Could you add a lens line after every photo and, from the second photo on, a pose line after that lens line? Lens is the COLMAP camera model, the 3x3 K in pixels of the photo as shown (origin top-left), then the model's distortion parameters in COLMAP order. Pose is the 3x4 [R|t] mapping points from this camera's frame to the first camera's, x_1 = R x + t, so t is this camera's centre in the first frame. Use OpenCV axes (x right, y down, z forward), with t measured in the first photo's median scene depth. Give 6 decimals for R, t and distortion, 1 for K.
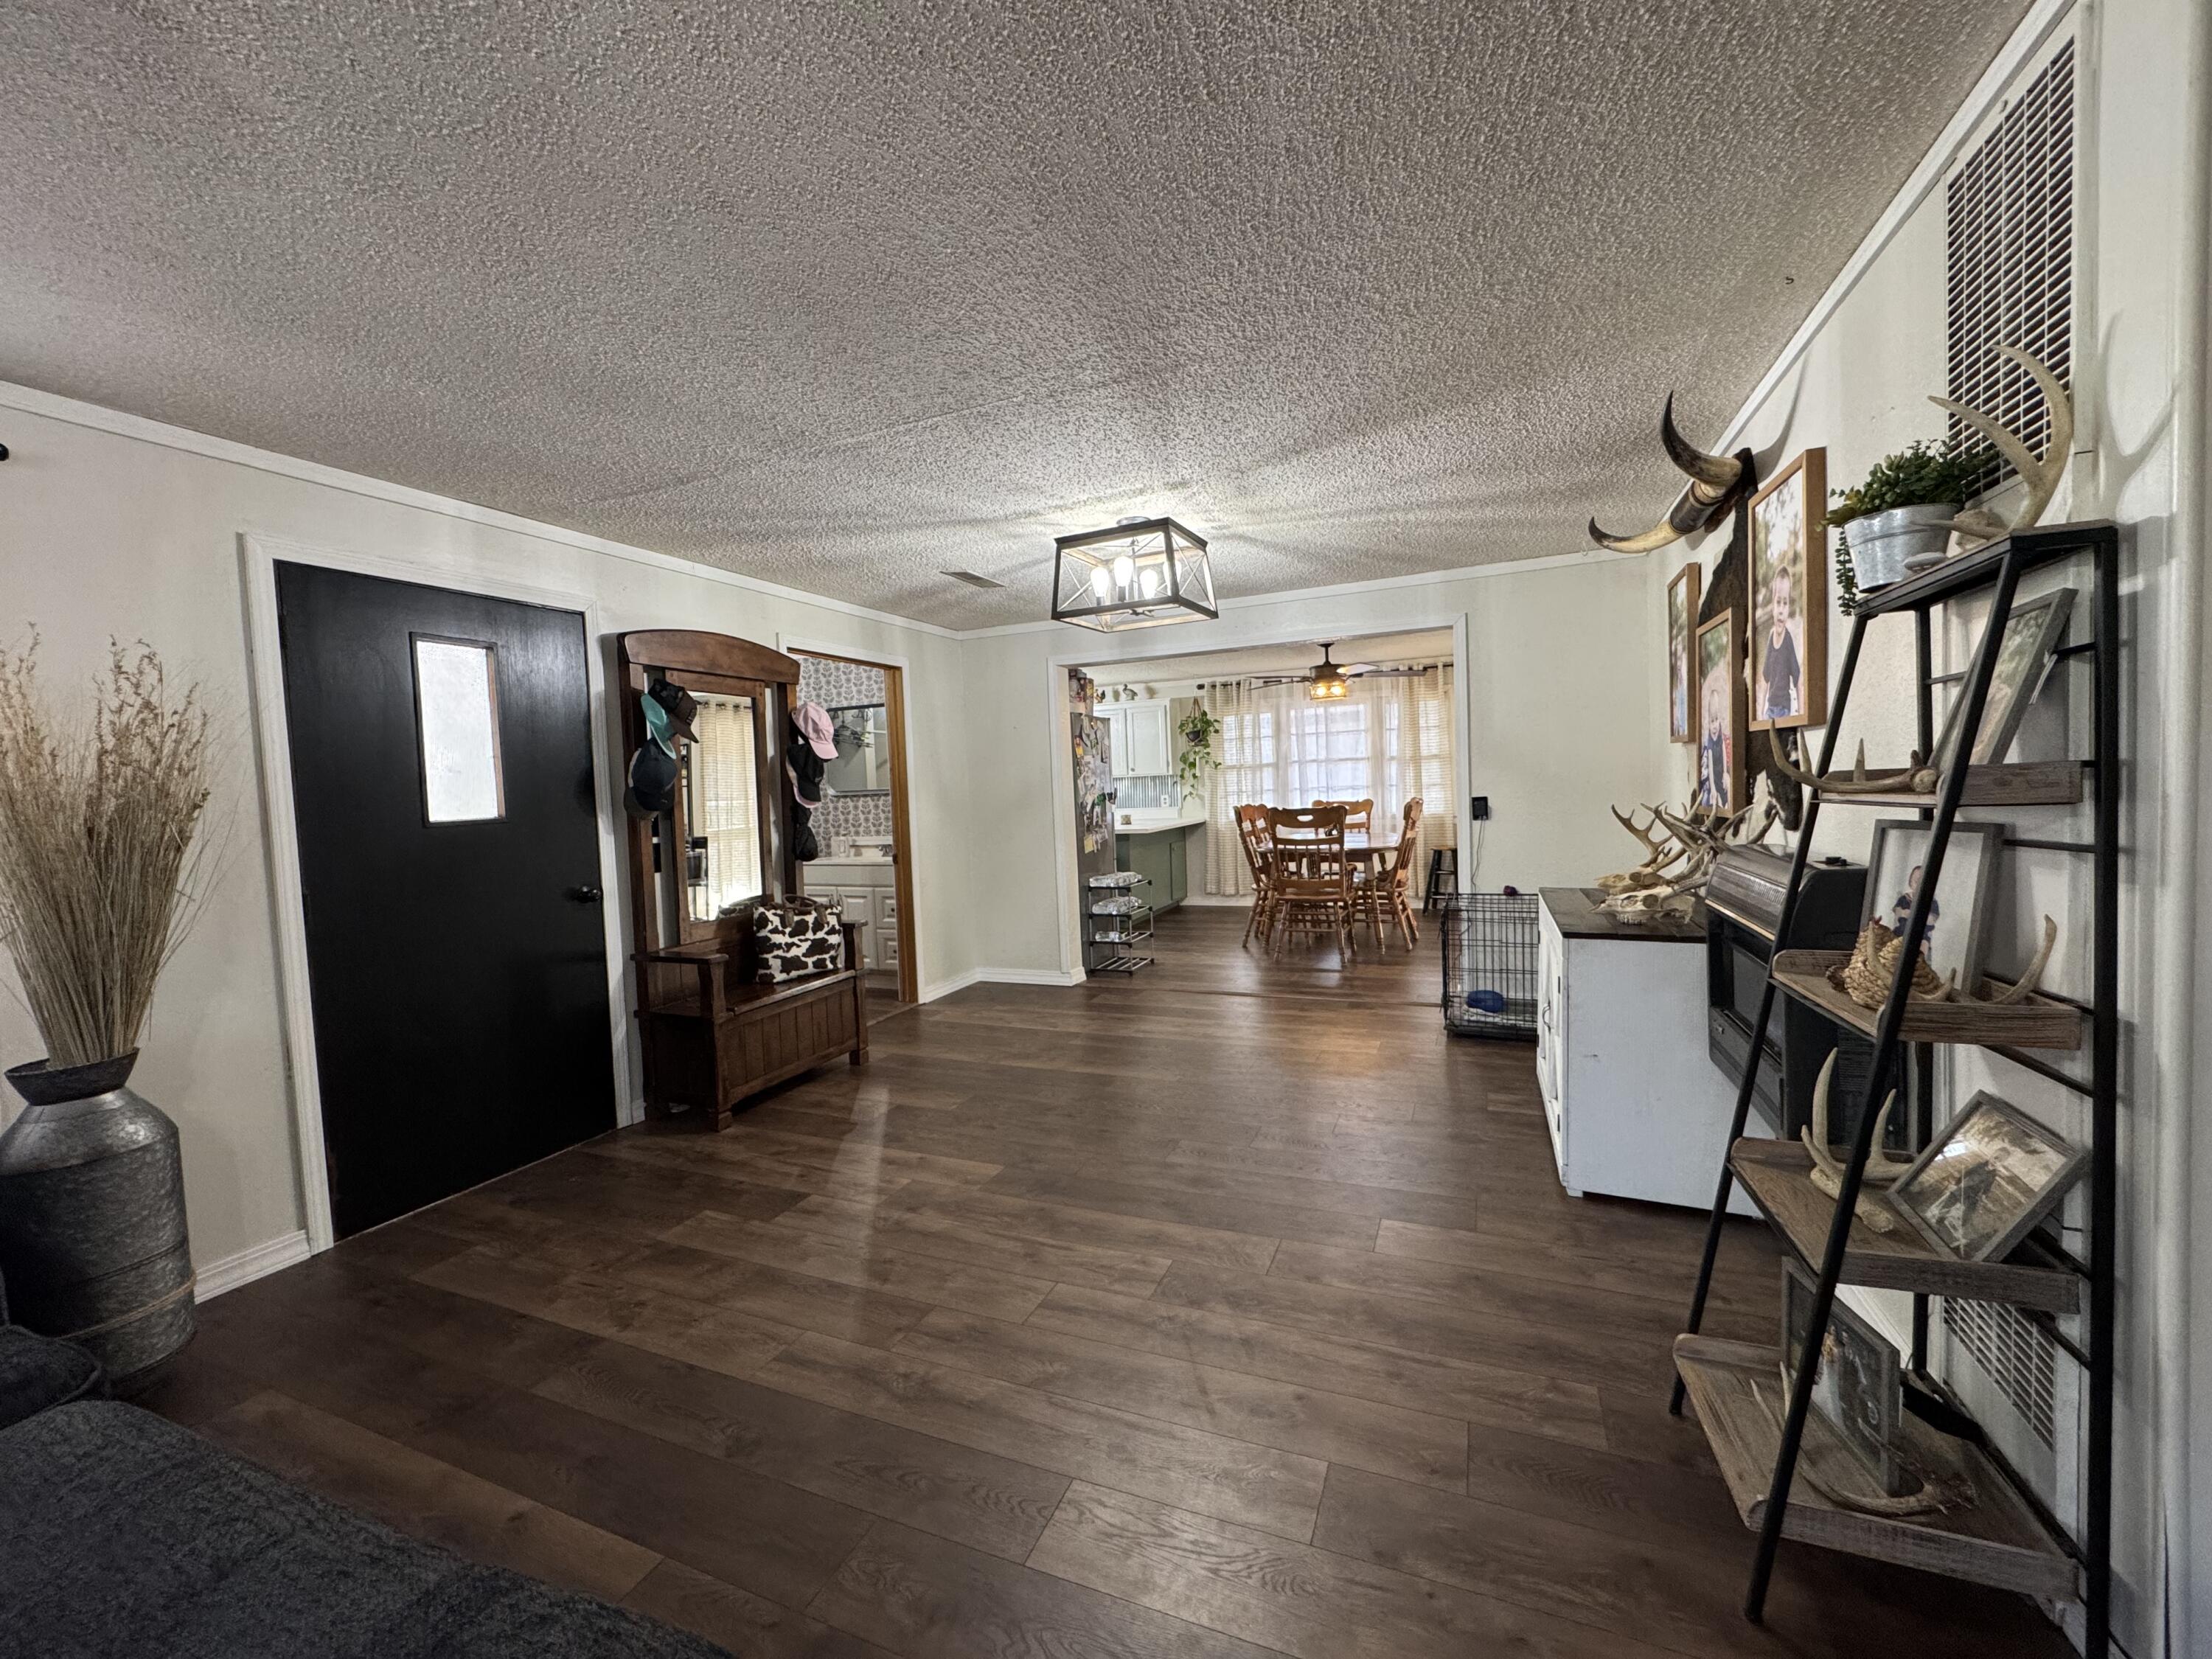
lens RADIAL K [[879.0, 0, 1109.1], [0, 879.0, 831.8], [0, 0, 1]] dist [-0.002793, -0.000201]
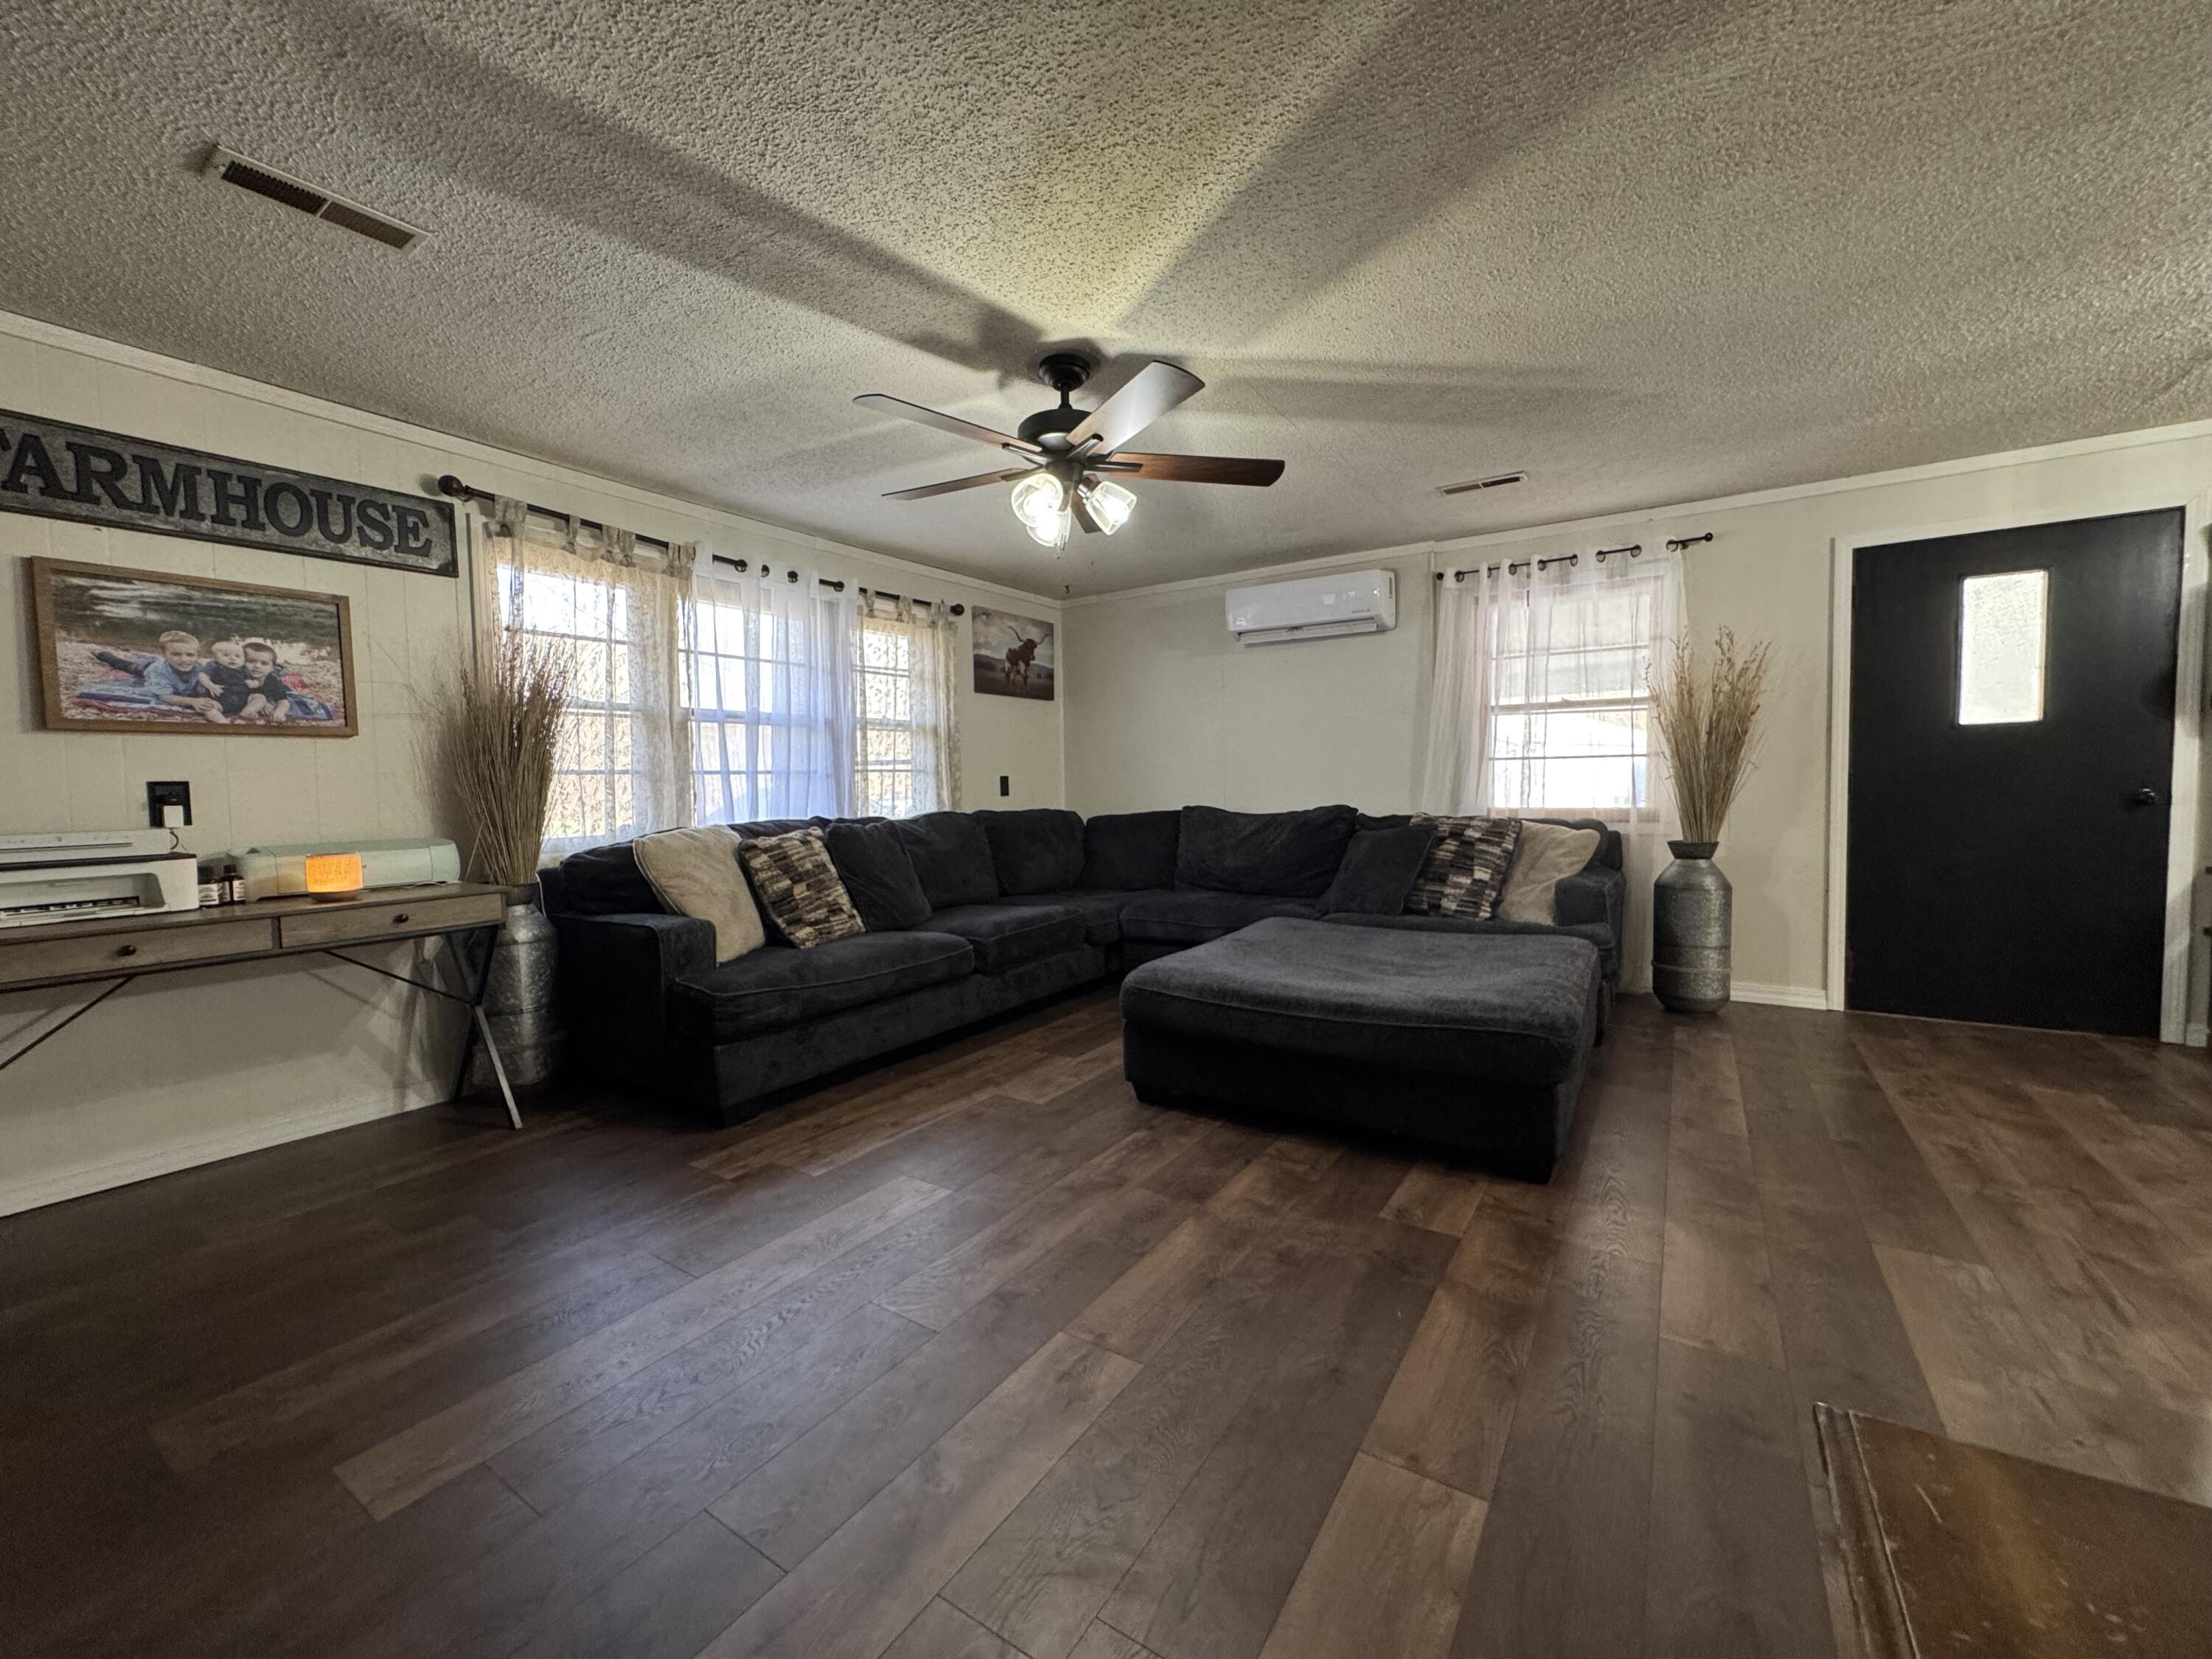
lens RADIAL K [[879.0, 0, 1110.2], [0, 879.0, 824.8], [0, 0, 1]] dist [-0.002793, -0.000201]
pose [[-0.174039, 0.093256, -0.980313, 0.846006], [-0.020363, 0.994952, 0.098263, 0.042583], [0.984528, 0.037064, -0.171262, 0.019223]]
